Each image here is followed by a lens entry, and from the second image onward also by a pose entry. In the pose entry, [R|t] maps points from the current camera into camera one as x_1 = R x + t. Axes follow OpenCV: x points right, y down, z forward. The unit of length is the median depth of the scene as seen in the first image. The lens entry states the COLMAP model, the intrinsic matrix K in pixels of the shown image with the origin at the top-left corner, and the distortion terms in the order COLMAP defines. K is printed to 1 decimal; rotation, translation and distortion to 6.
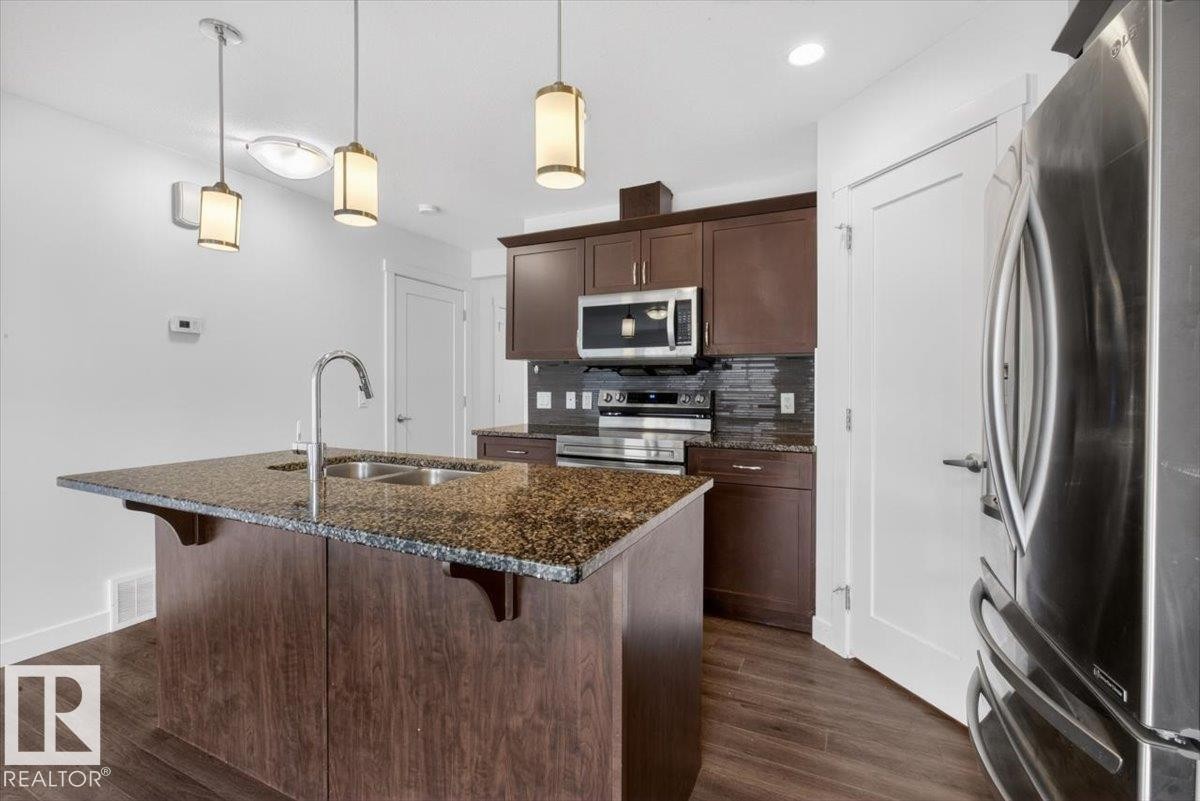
lens RADIAL K [[533.6, 0, 602.0], [0, 533.6, 393.2], [0, 0, 1]] dist [-0.009167, 0.001295]
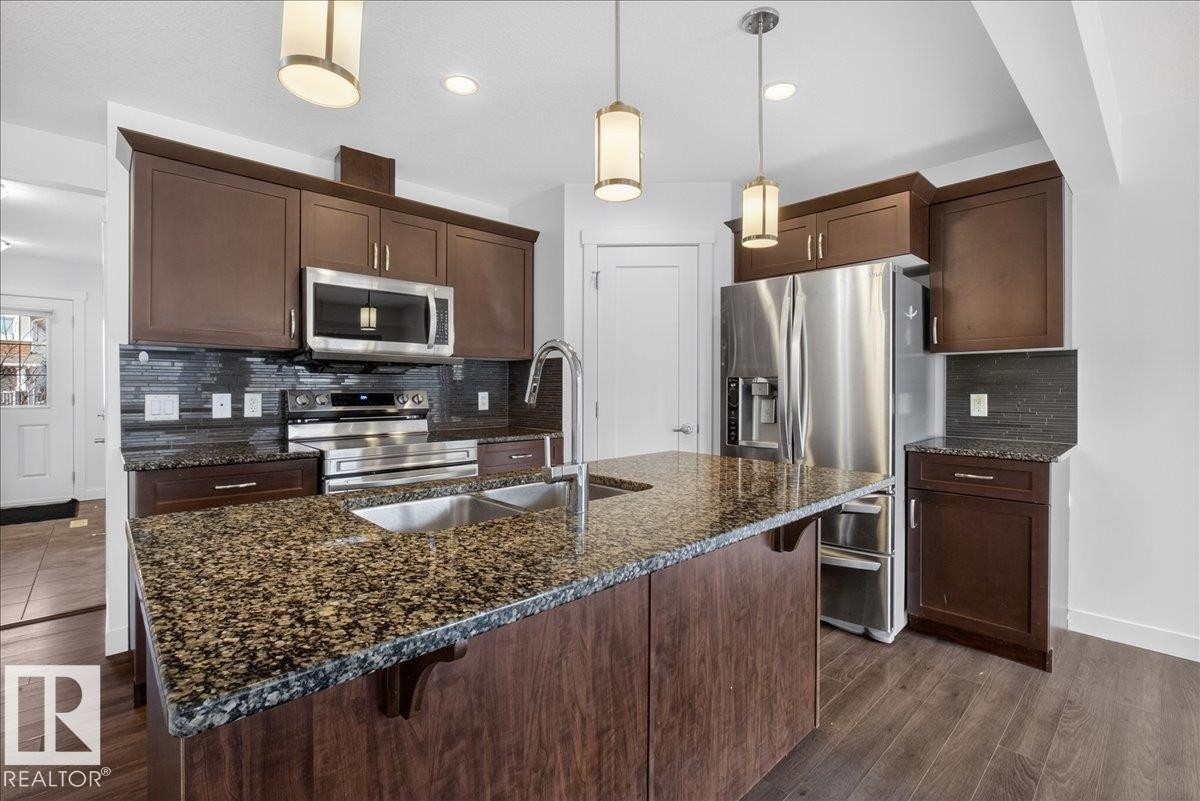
lens RADIAL K [[533.6, 0, 603.0], [0, 533.6, 395.5], [0, 0, 1]] dist [-0.009167, 0.001295]
pose [[0.347227, -0.015733, 0.937649, -0.670448], [0.009378, 0.999868, 0.013304, -0.005785], [-0.937734, 0.004174, 0.347328, 0.382848]]
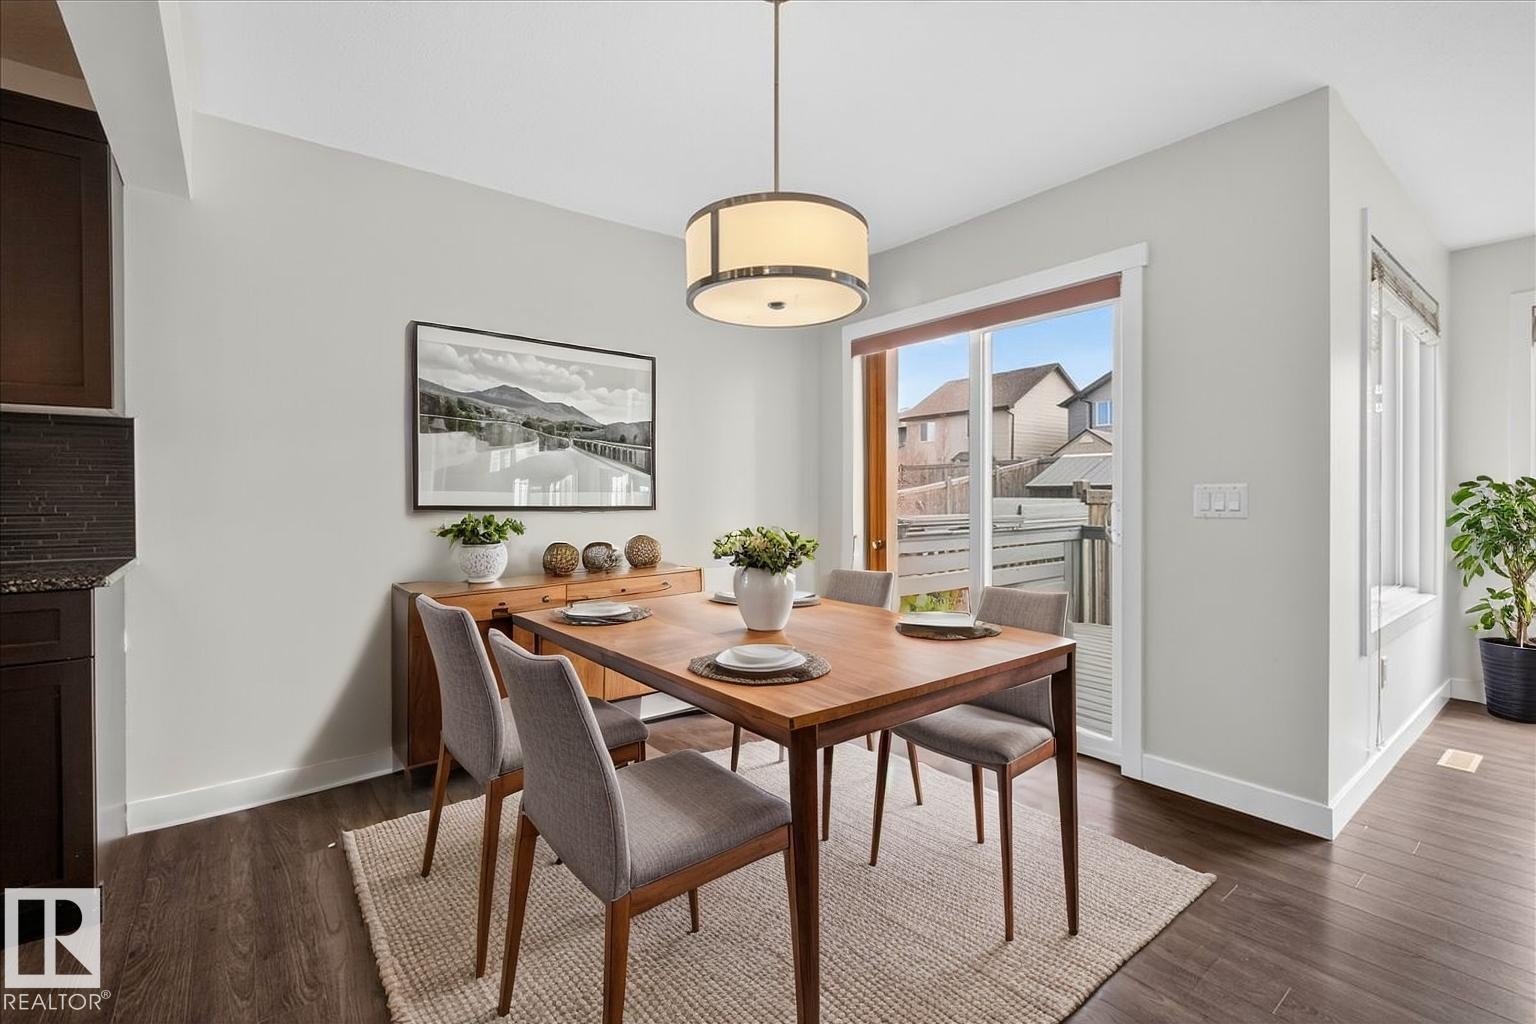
lens RADIAL K [[683.1, 0, 765.1], [0, 683.1, 504.2], [0, 0, 1]] dist [-0.009167, 0.001295]
pose [[-0.901691, -0.012598, 0.432197, -0.541742], [-0.005433, 0.999827, 0.017807, 0.016719], [-0.432346, 0.013709, -0.901603, 0.332038]]
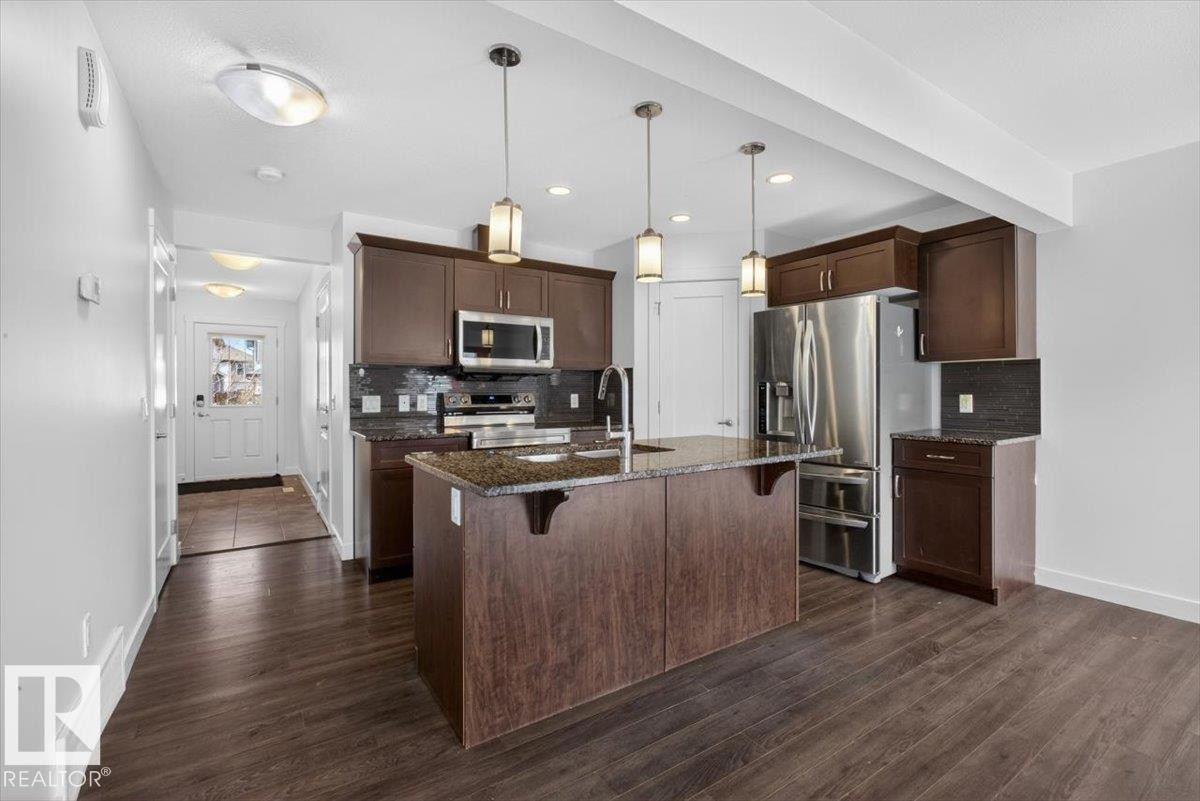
lens RADIAL K [[533.6, 0, 607.3], [0, 533.6, 393.3], [0, 0, 1]] dist [-0.009167, 0.001295]
pose [[0.490446, -0.008839, 0.871427, -0.967634], [0.012811, 0.999914, 0.002932, -0.005392], [-0.871378, 0.009725, 0.490517, 0.192768]]
